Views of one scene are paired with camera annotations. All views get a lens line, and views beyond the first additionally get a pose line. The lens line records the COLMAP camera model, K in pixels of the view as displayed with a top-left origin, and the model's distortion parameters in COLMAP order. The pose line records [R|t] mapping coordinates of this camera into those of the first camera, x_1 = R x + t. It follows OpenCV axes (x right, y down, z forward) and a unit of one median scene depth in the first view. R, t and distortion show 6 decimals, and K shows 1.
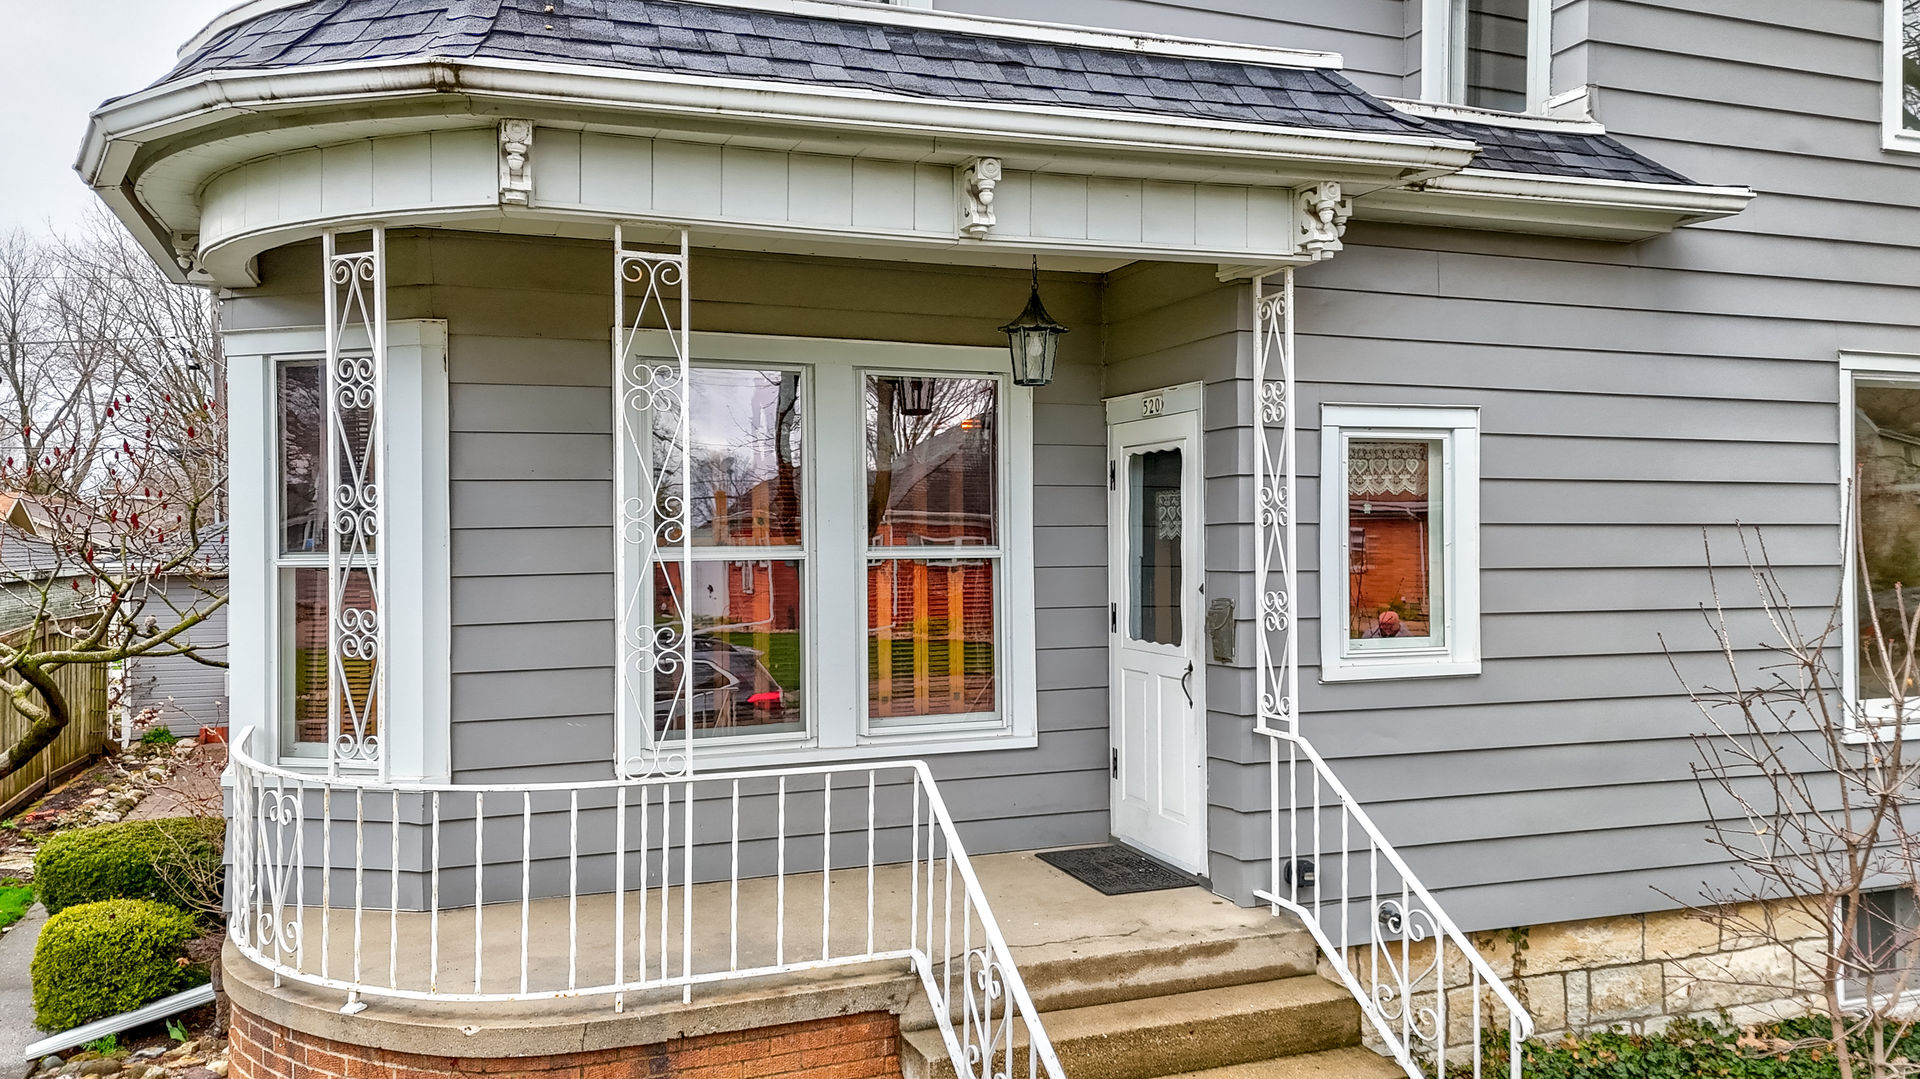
lens RADIAL K [[1419.4, 0, 946.7], [0, 1419.4, 546.1], [0, 0, 1]] dist [0.051718, -0.017567]
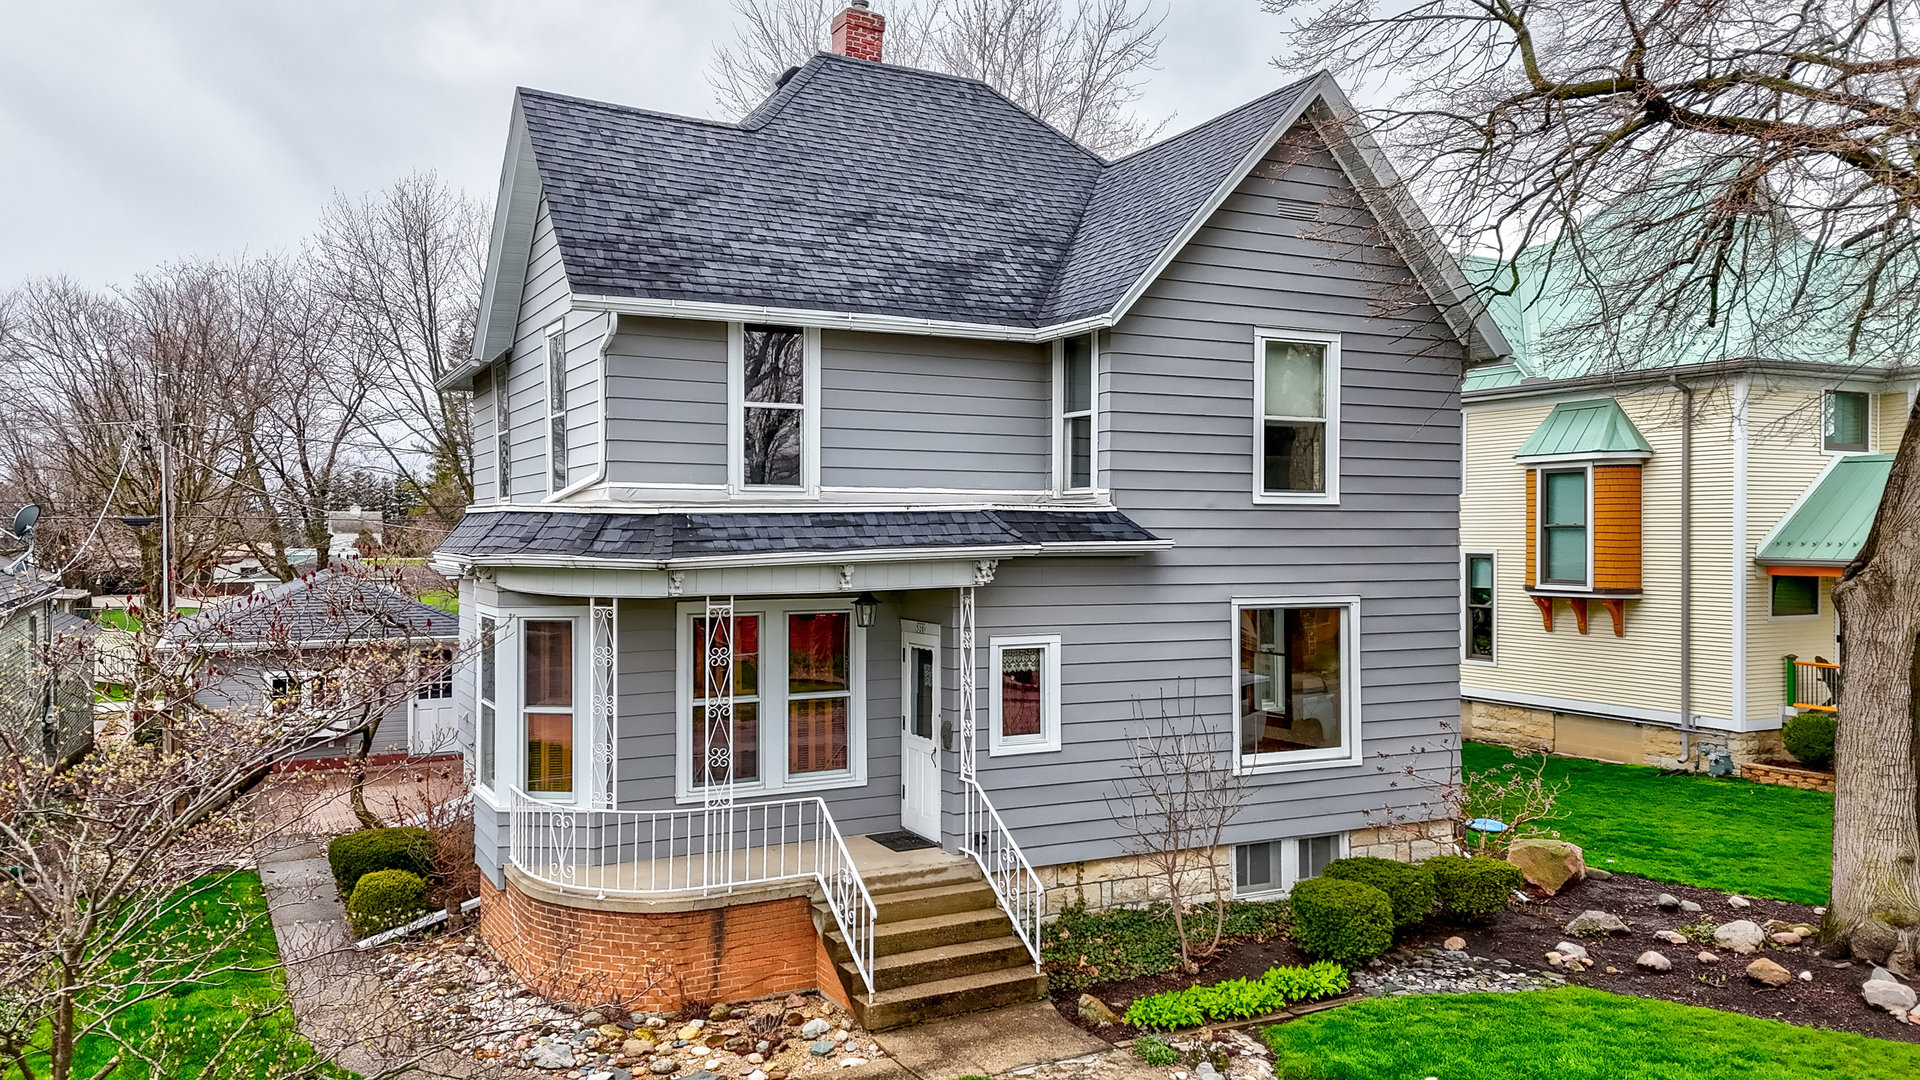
lens RADIAL K [[1419.4, 0, 963.7], [0, 1419.4, 532.0], [0, 0, 1]] dist [0.051718, -0.017567]
pose [[0.991628, 0.005818, 0.128993, -0.078315], [-0.004601, 0.999942, -0.009727, -0.246536], [-0.129042, 0.009052, 0.991598, -1.284668]]
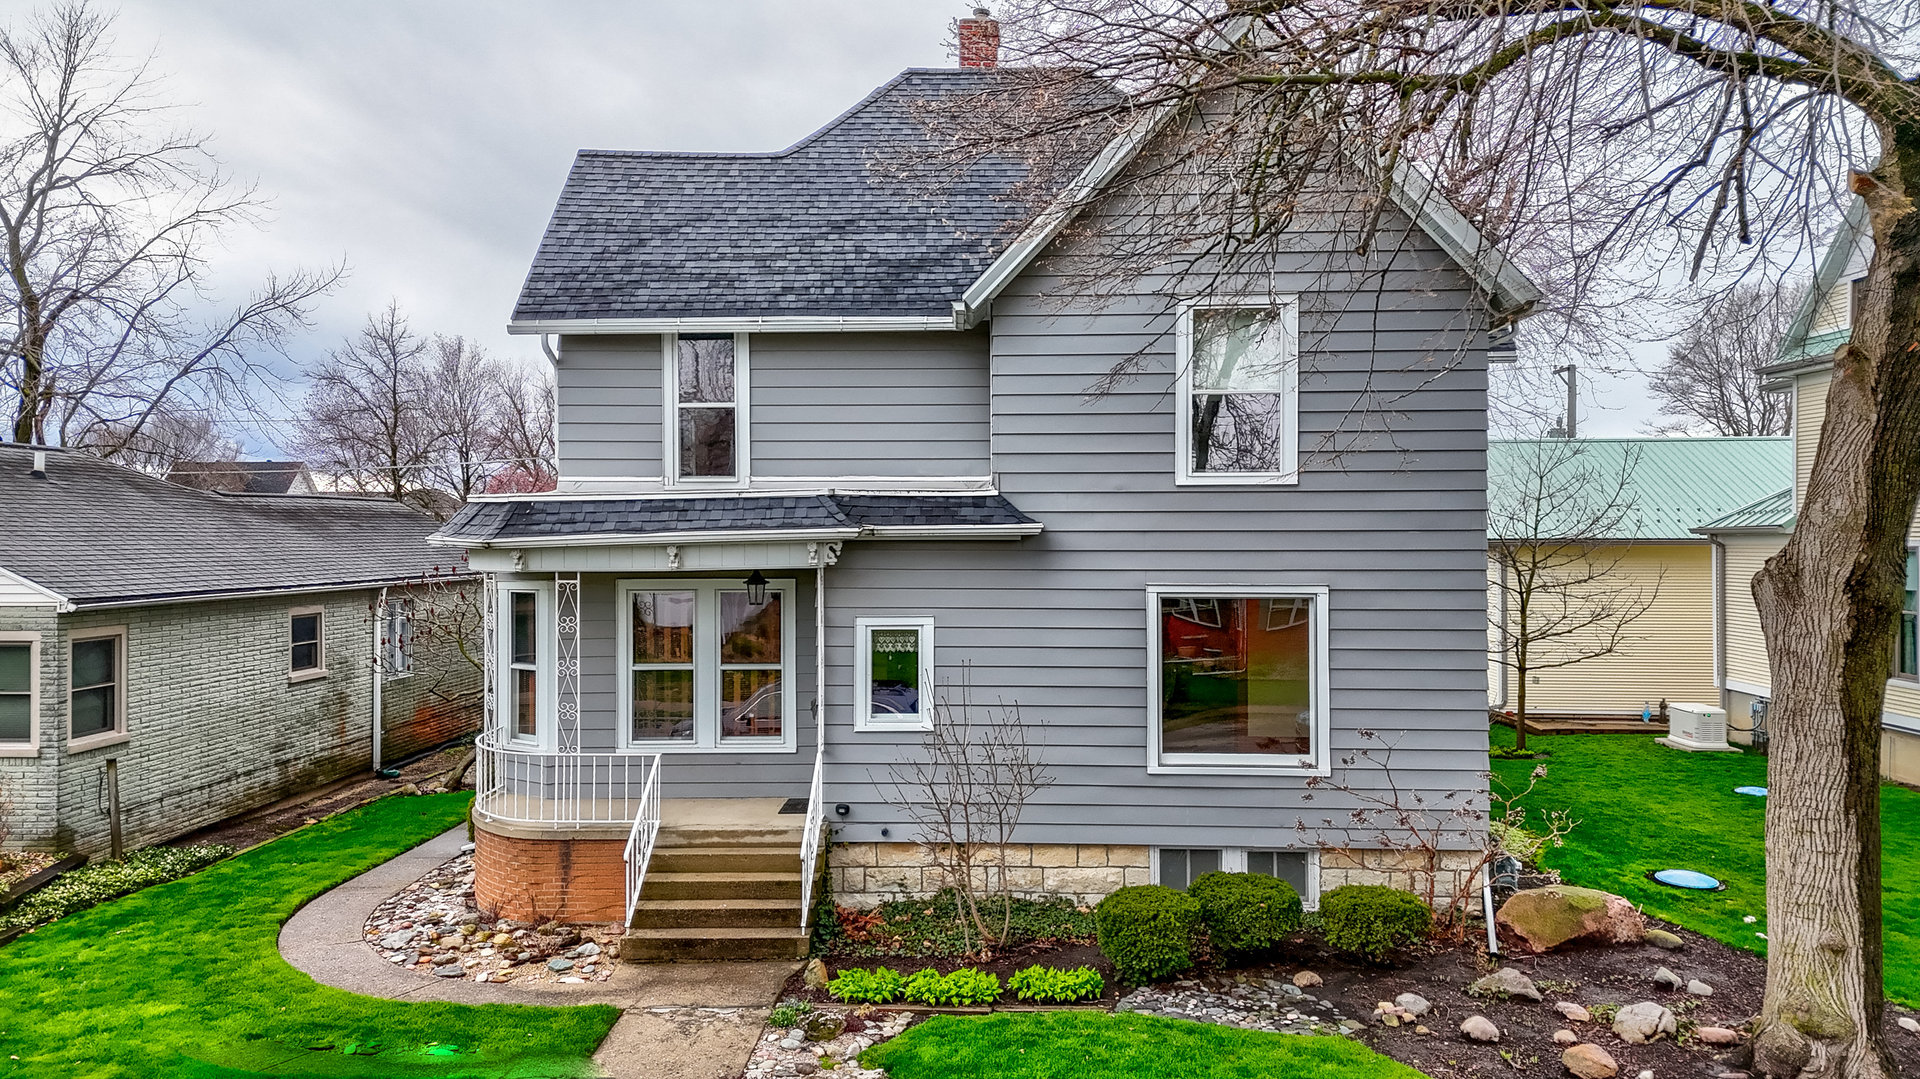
lens RADIAL K [[1419.4, 0, 977.5], [0, 1419.4, 528.0], [0, 0, 1]] dist [0.051718, -0.017567]
pose [[0.924025, 0.001318, -0.382331, 1.375484], [-0.005807, 0.999927, -0.010588, -0.225146], [0.382289, 0.012003, 0.923965, -1.152226]]
